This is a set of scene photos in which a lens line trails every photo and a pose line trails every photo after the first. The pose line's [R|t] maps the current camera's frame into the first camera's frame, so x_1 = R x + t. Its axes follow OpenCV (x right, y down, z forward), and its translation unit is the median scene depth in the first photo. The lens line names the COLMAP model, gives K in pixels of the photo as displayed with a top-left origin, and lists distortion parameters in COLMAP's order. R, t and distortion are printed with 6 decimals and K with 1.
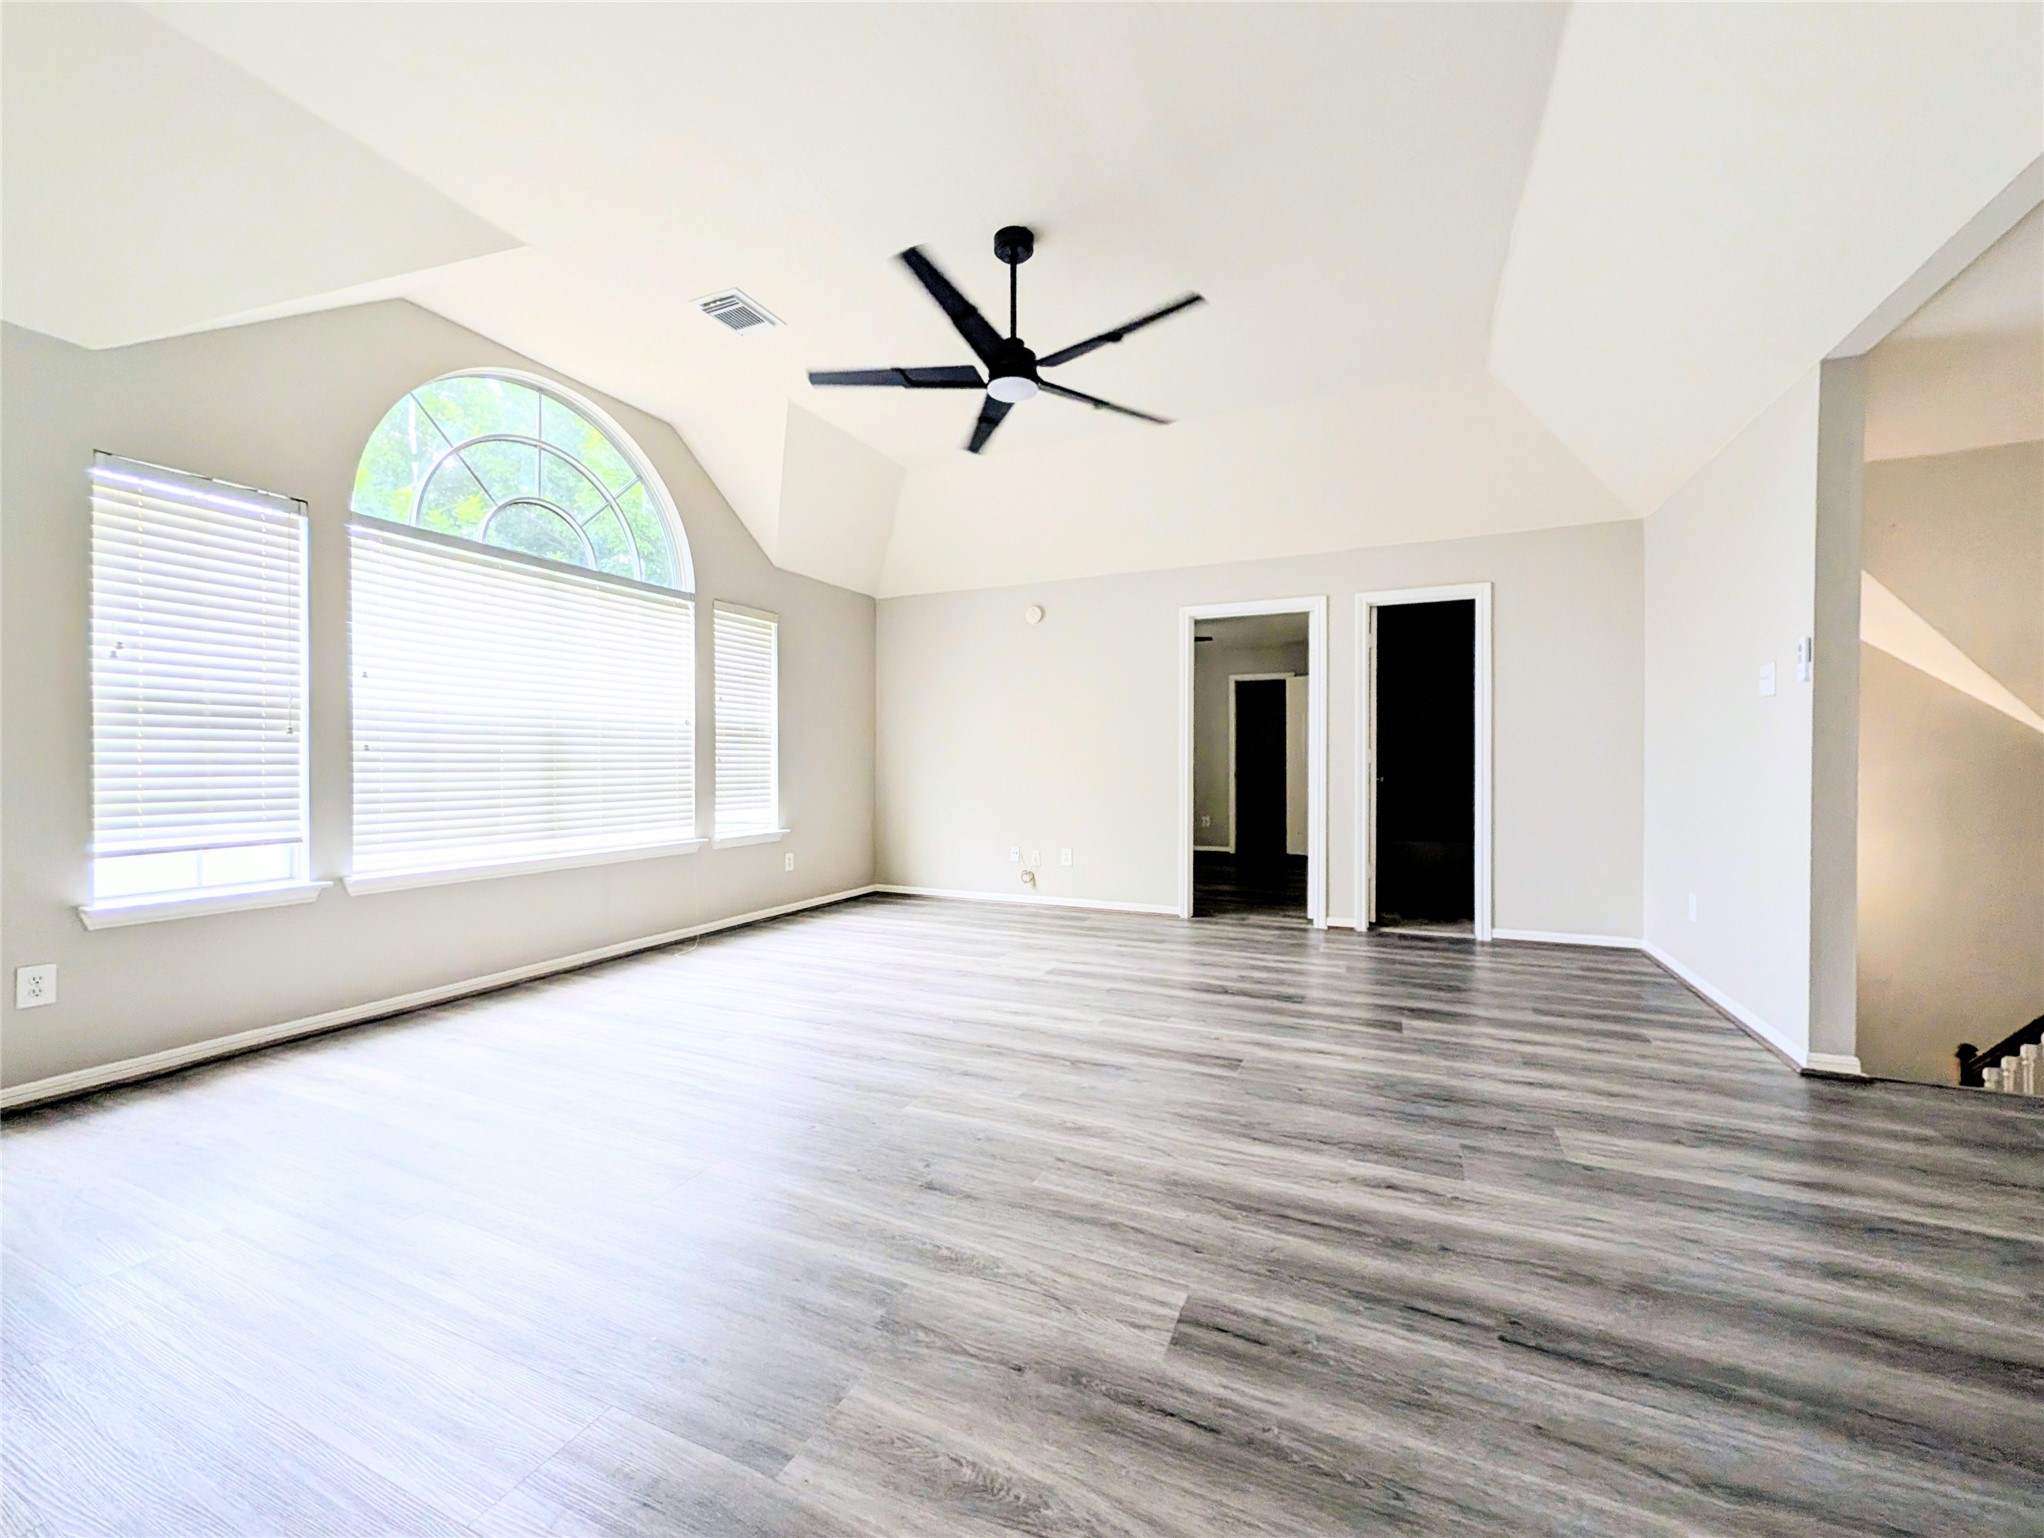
lens RADIAL K [[787.0, 0, 1016.9], [0, 787.0, 763.8], [0, 0, 1]] dist [0.000127, 0.000156]
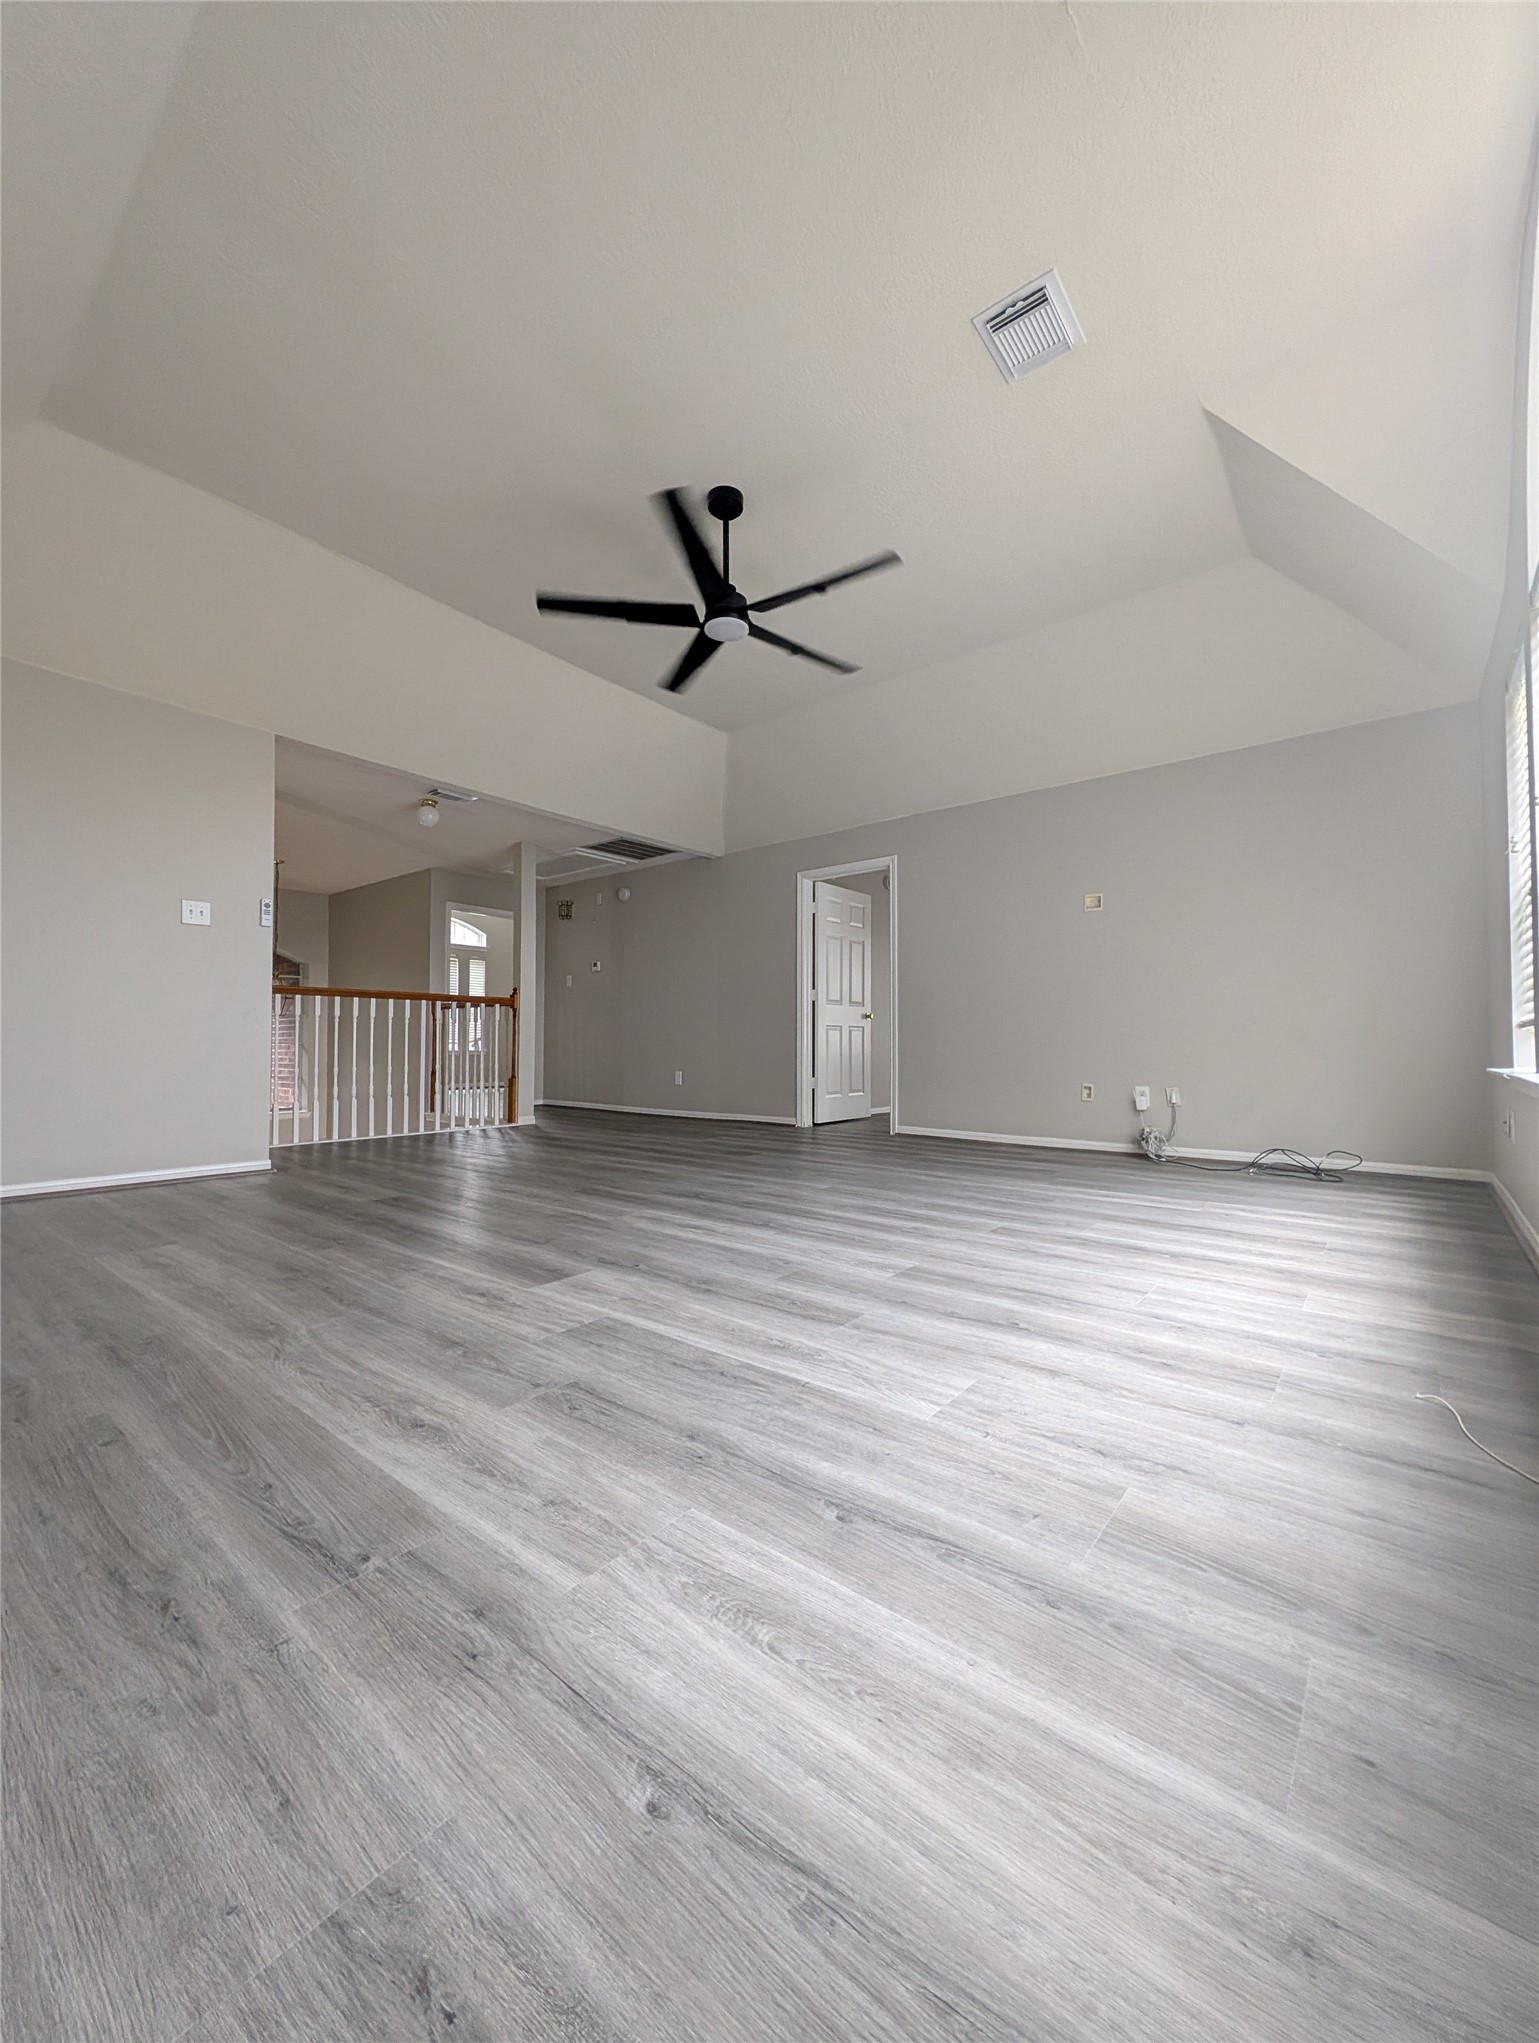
lens RADIAL K [[786.7, 0, 771.9], [0, 786.7, 1028.3], [0, 0, 1]] dist [0.000127, 0.000156]
pose [[-0.965512, 0.010372, 0.260152, -0.363460], [0.004802, 0.999746, -0.022036, 0.131957], [-0.260315, -0.020027, -0.965316, 2.122487]]
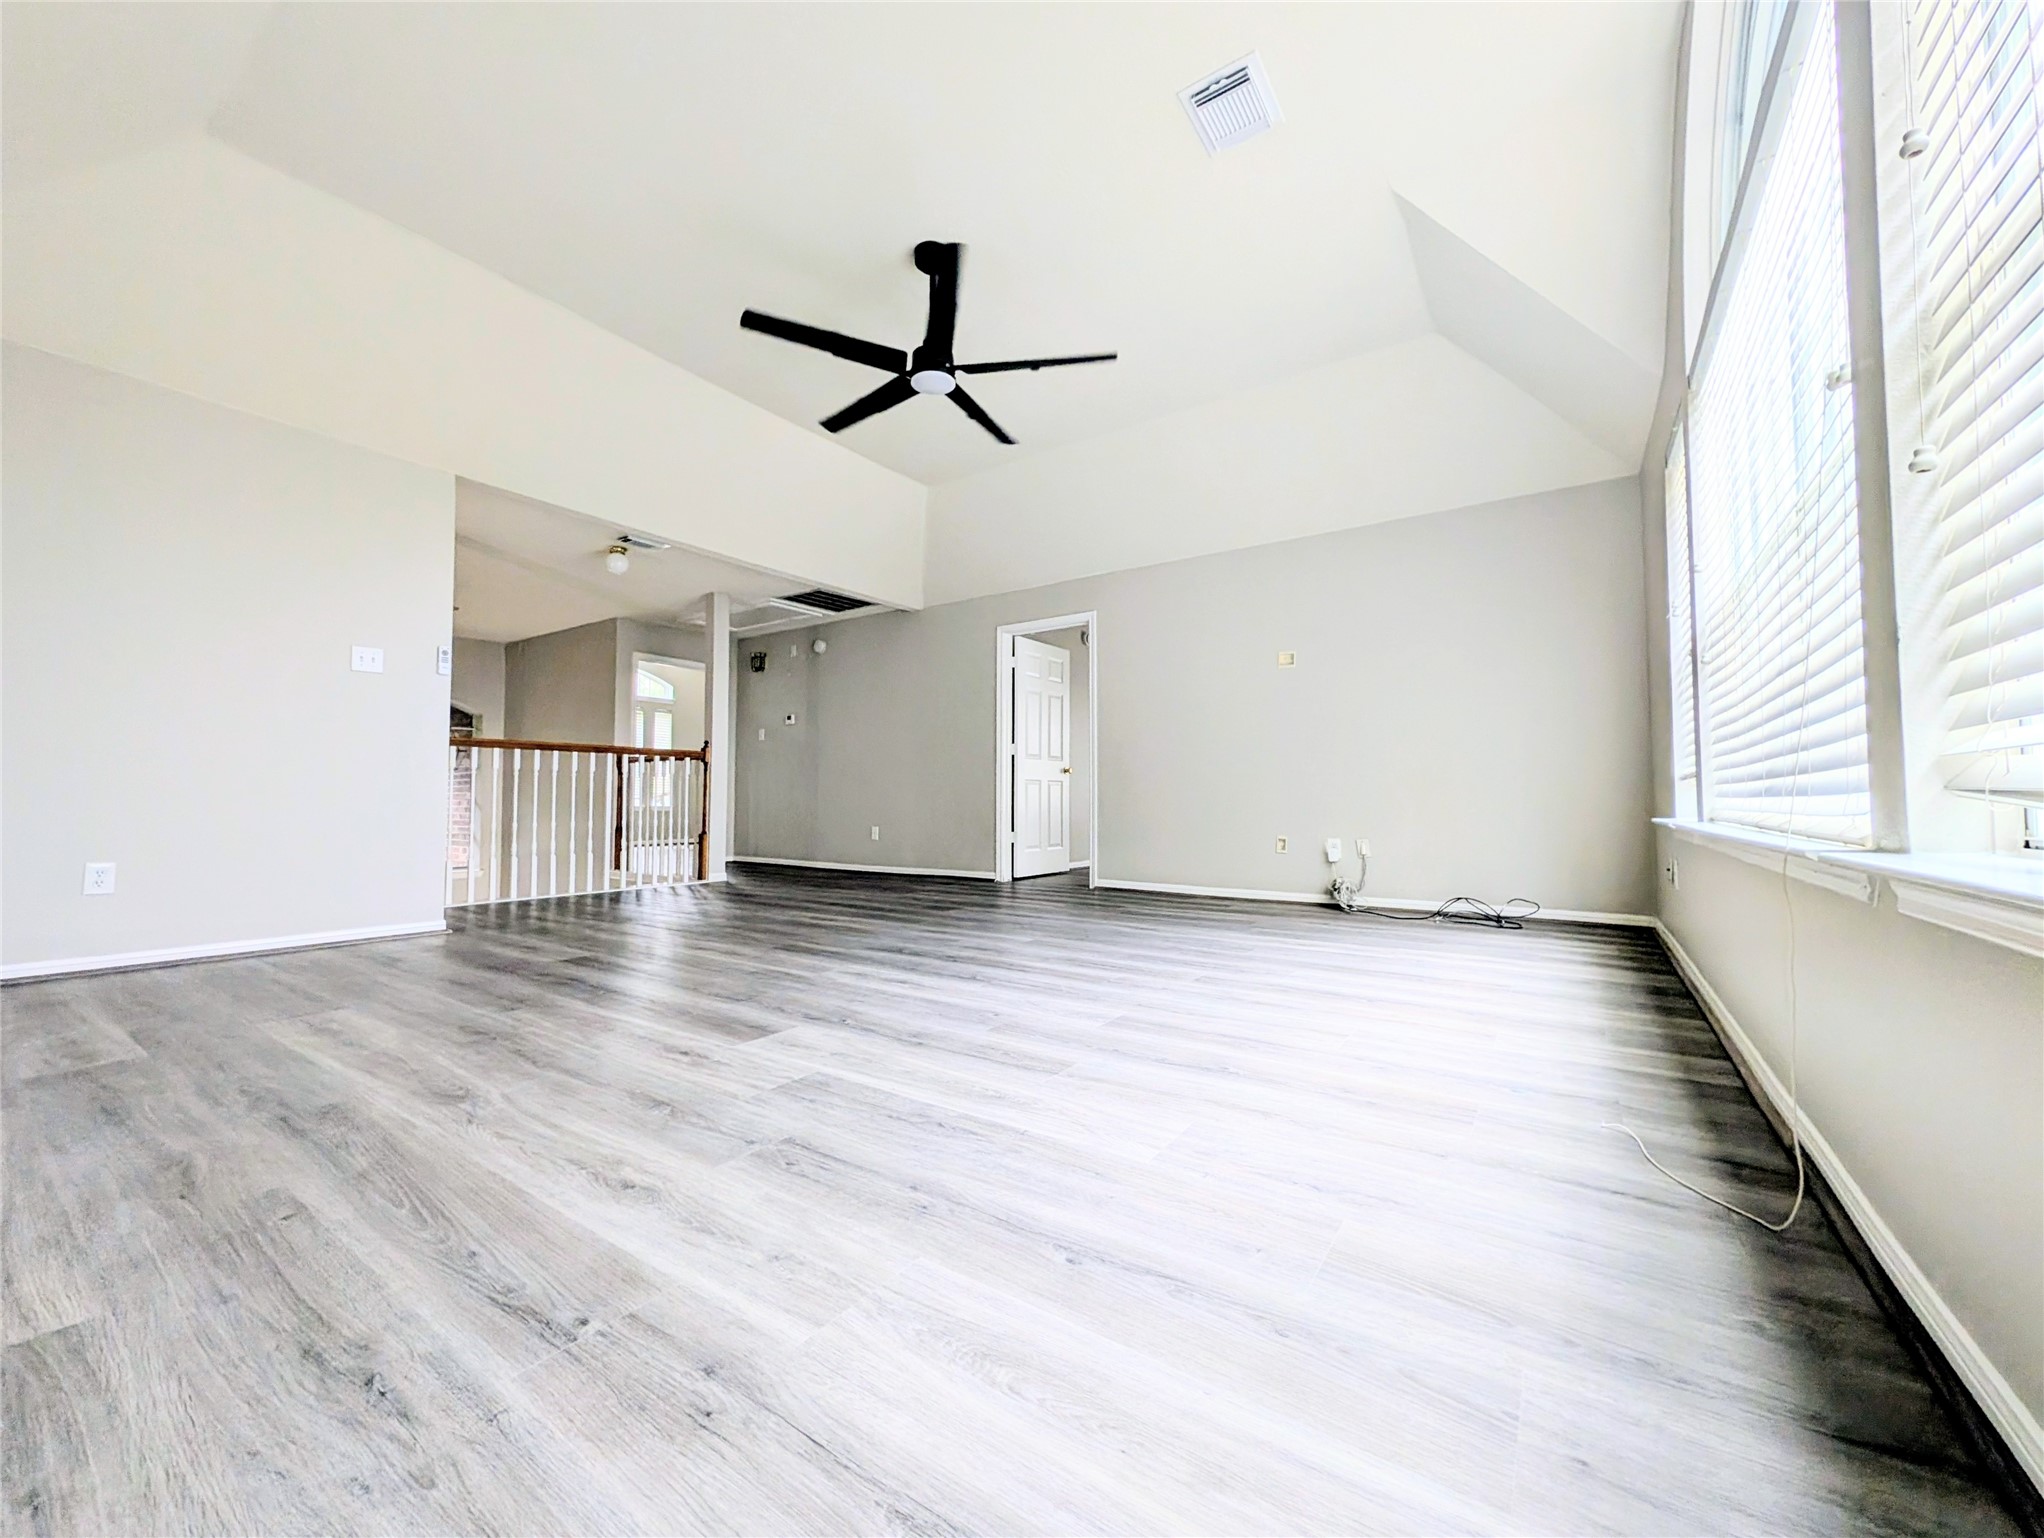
lens RADIAL K [[789.1, 0, 1019.9], [0, 789.1, 774.5], [0, 0, 1]] dist [0.001092, 0.000161]
pose [[-0.981404, 0.011997, 0.191580, -0.346953], [0.005602, 0.999410, -0.033890, 0.135969], [-0.191874, -0.032186, -0.980892, 2.132816]]
